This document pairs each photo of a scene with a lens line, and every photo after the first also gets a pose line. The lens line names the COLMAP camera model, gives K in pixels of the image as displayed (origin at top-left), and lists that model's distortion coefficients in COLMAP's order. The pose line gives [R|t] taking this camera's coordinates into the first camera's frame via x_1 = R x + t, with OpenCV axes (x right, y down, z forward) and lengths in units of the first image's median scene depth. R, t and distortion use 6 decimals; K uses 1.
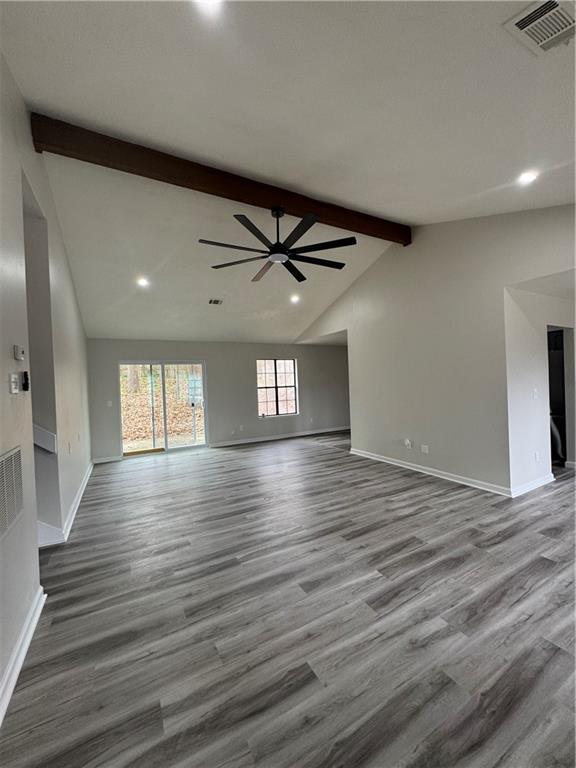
lens RADIAL K [[306.6, 0, 288.5], [0, 306.6, 382.9], [0, 0, 1]] dist [-0.001294, 0.000574]
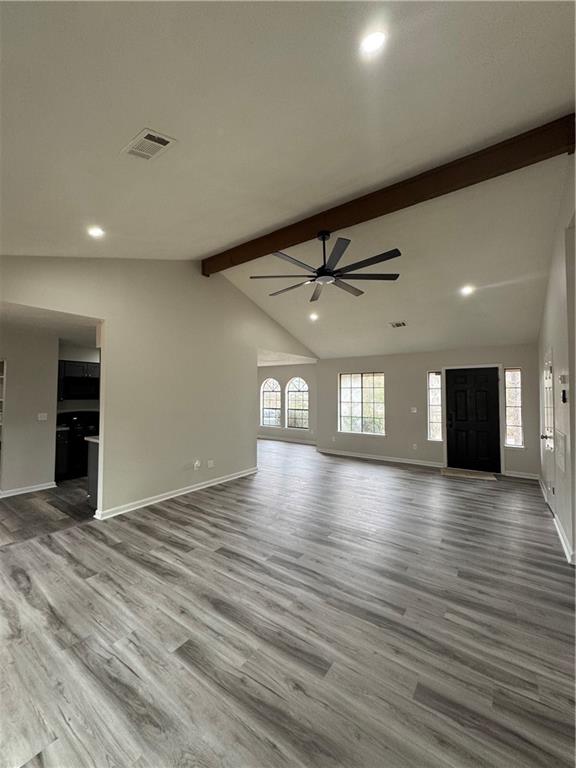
lens RADIAL K [[306.6, 0, 288.5], [0, 306.6, 382.9], [0, 0, 1]] dist [-0.001294, 0.000574]
pose [[-0.426491, 0.068433, 0.901899, -0.889909], [0.019009, 0.997592, -0.066705, 0.003228], [-0.904292, -0.011305, -0.426765, 1.557750]]
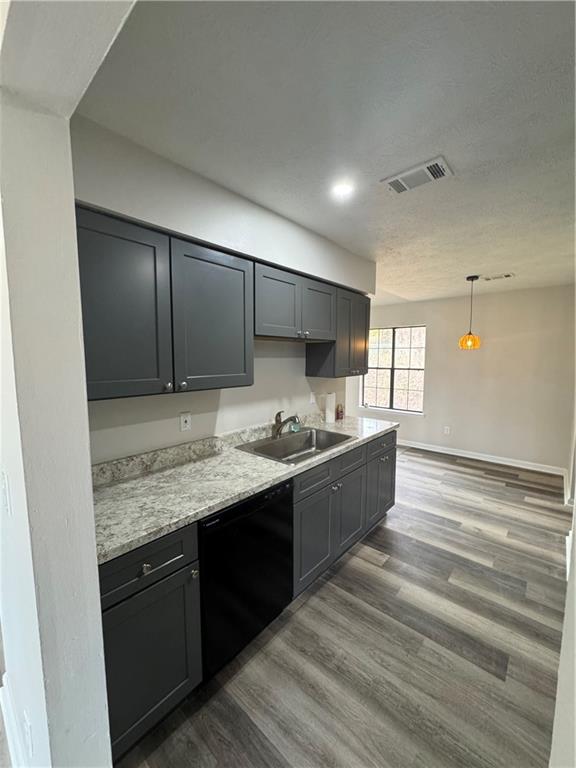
lens RADIAL K [[306.6, 0, 288.5], [0, 306.6, 382.9], [0, 0, 1]] dist [-0.001294, 0.000574]
pose [[0.342393, 0.122949, -0.931477, 1.156033], [-0.023798, 0.992218, 0.122219, -0.073098], [0.939255, -0.019680, 0.342655, 1.217489]]
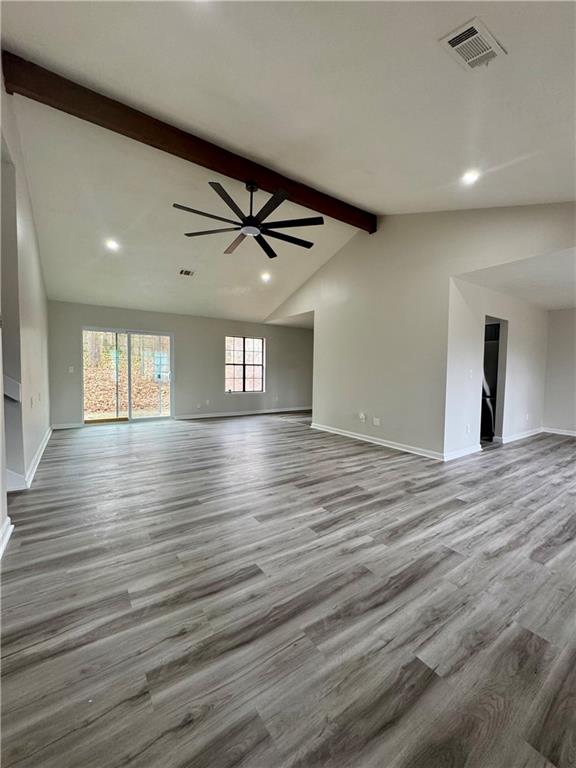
lens RADIAL K [[306.6, 0, 288.5], [0, 306.6, 382.9], [0, 0, 1]] dist [-0.001294, 0.000574]
pose [[0.993583, 0.047897, 0.102462, 0.013224], [-0.051801, 0.998016, 0.035782, 0.067117], [-0.100545, -0.040860, 0.994093, -0.076470]]
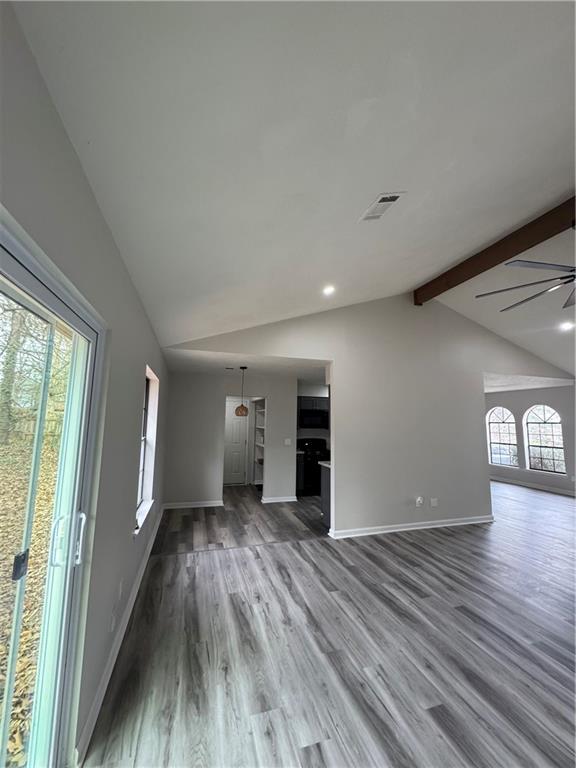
lens RADIAL K [[306.6, 0, 288.5], [0, 306.6, 382.9], [0, 0, 1]] dist [-0.001294, 0.000574]
pose [[0.197811, 0.161778, 0.966798, -0.897170], [-0.016123, 0.986691, -0.161808, -0.005103], [-0.980108, 0.016420, 0.197787, 1.613823]]
